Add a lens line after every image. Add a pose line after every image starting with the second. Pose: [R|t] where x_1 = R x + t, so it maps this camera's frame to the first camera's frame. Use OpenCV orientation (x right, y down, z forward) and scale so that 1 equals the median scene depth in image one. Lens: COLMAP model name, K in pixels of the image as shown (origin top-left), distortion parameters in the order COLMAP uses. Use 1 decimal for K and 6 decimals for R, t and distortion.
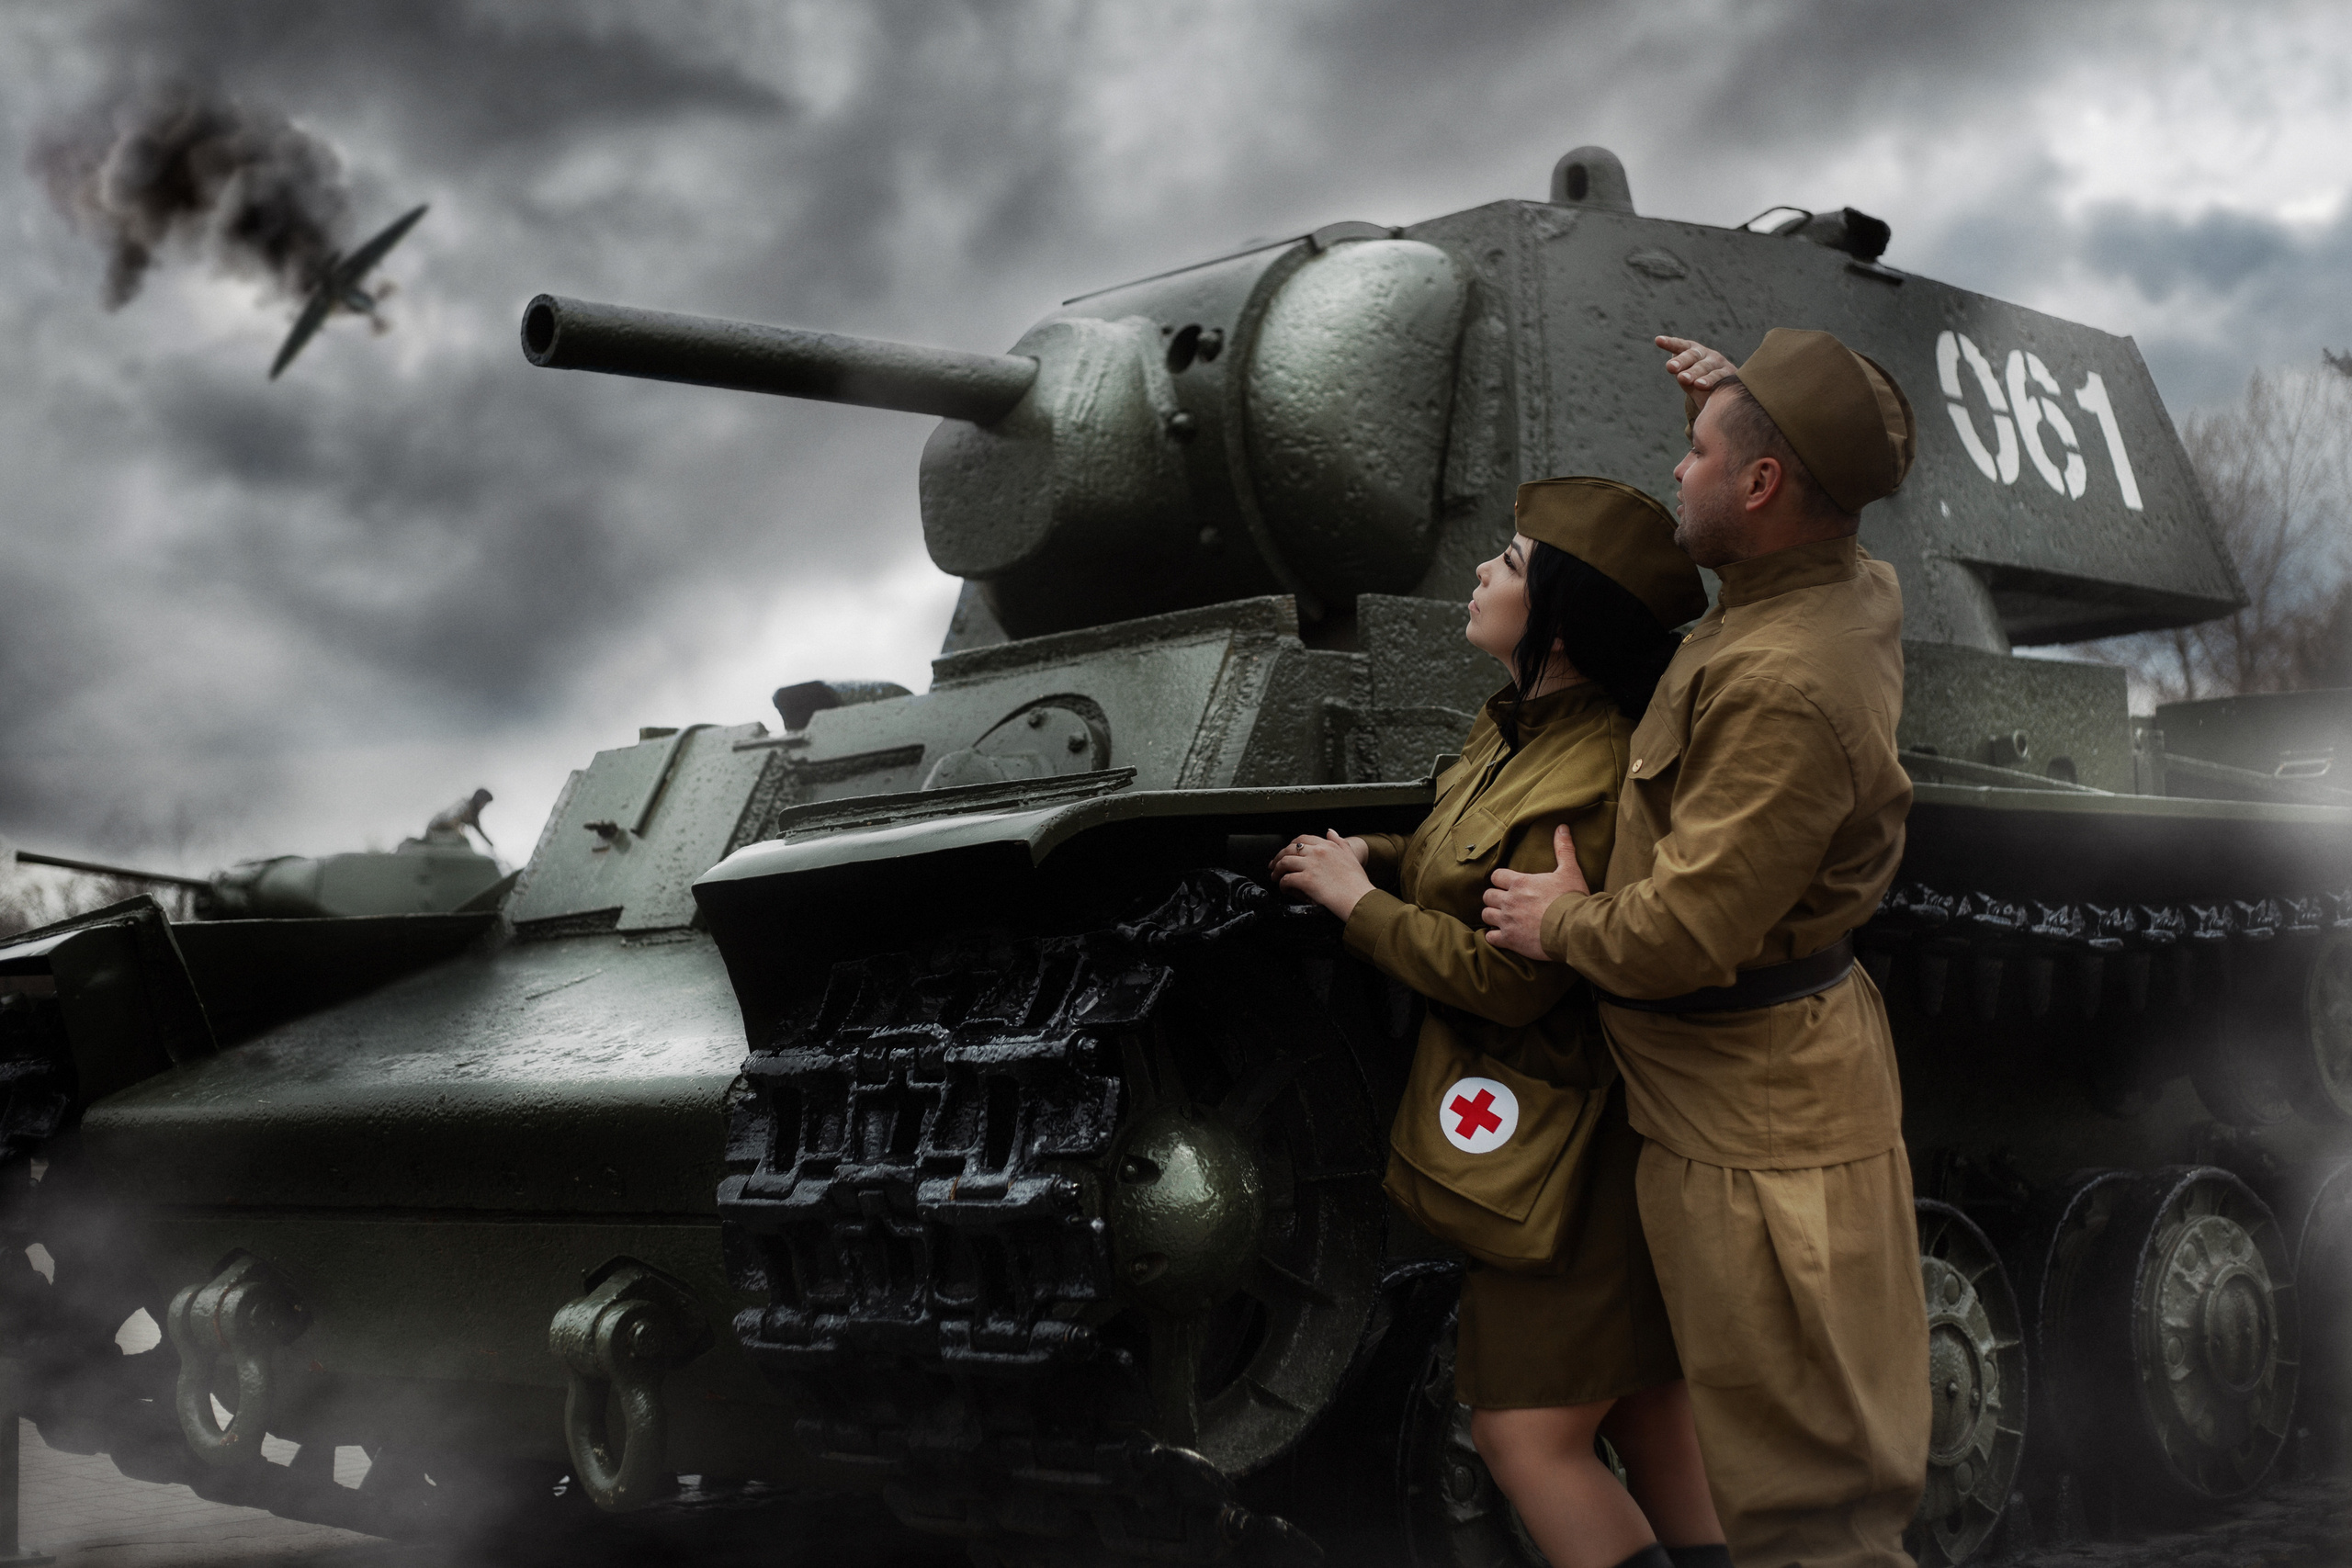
lens RADIAL K [[3444.0, 0, 1181.5], [0, 3444.0, 783.9], [0, 0, 1]] dist [-0.093474, 0.000000]
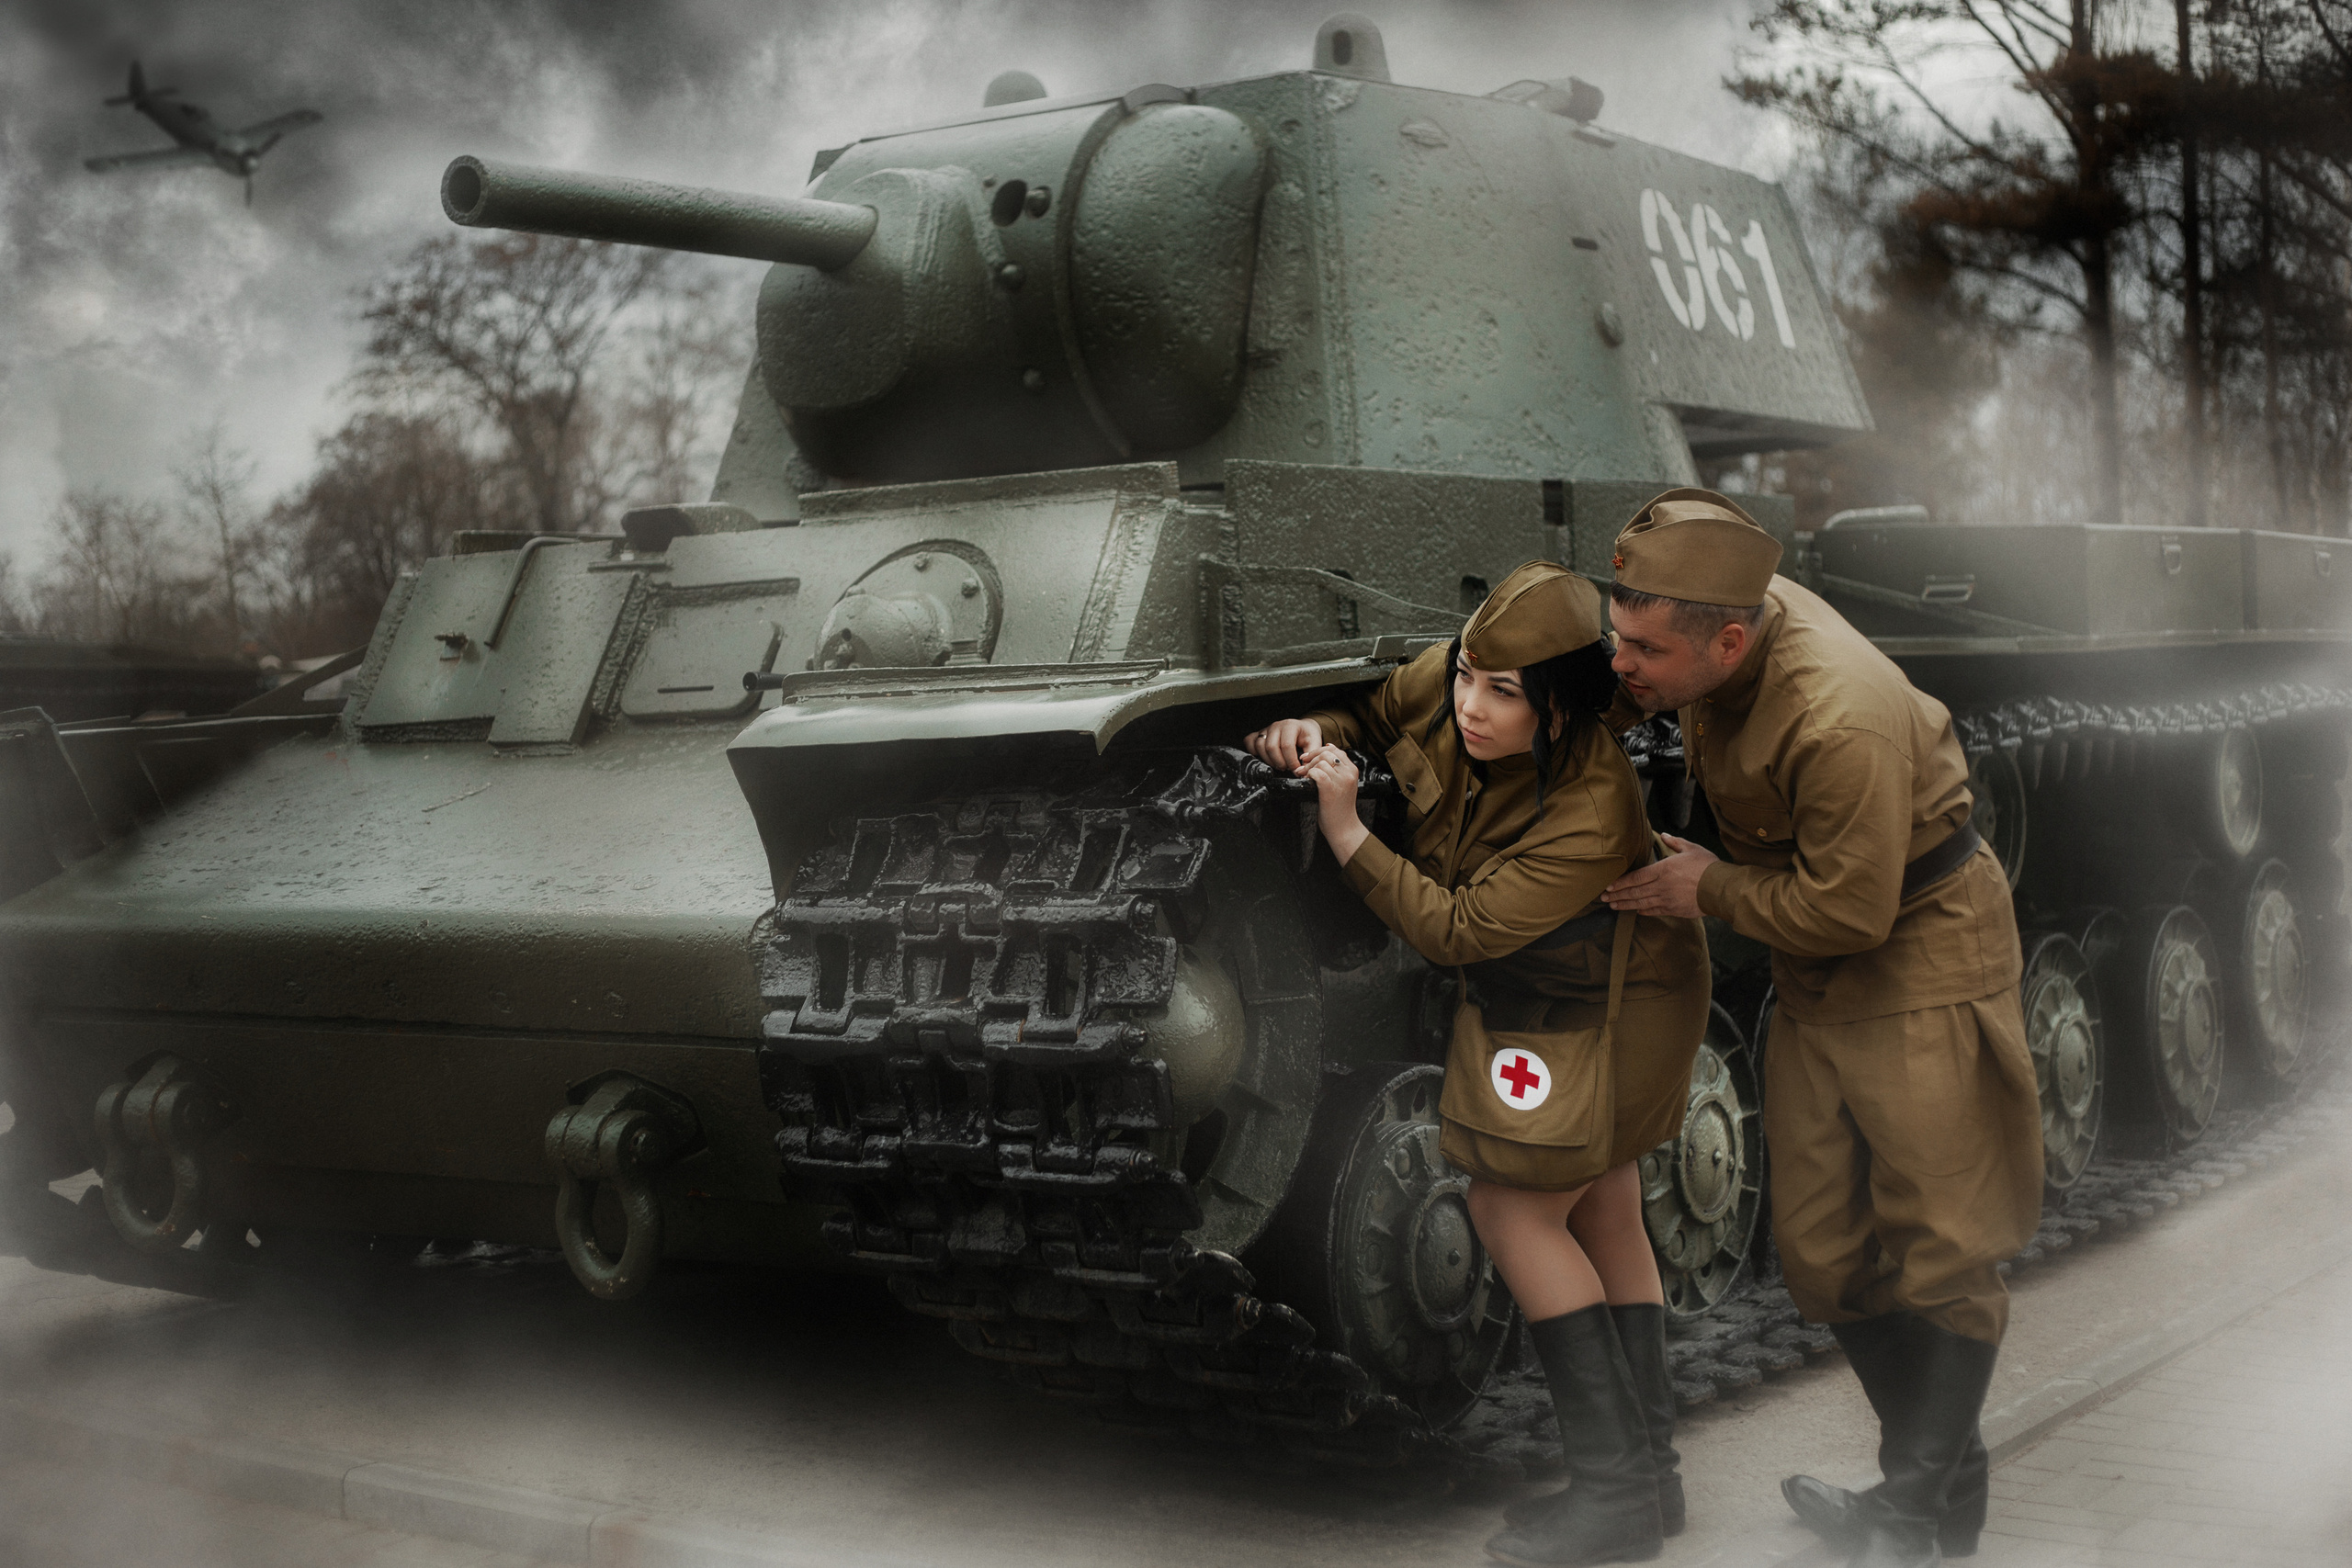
lens RADIAL K [[3444.0, 0, 1169.5], [0, 3444.0, 783.5], [0, 0, 1]] dist [-0.093474, 0.000000]
pose [[0.982244, 0.002138, 0.187597, -0.170289], [-0.020487, 0.995178, 0.095922, -0.055567], [-0.186487, -0.098062, 0.977551, -0.091088]]
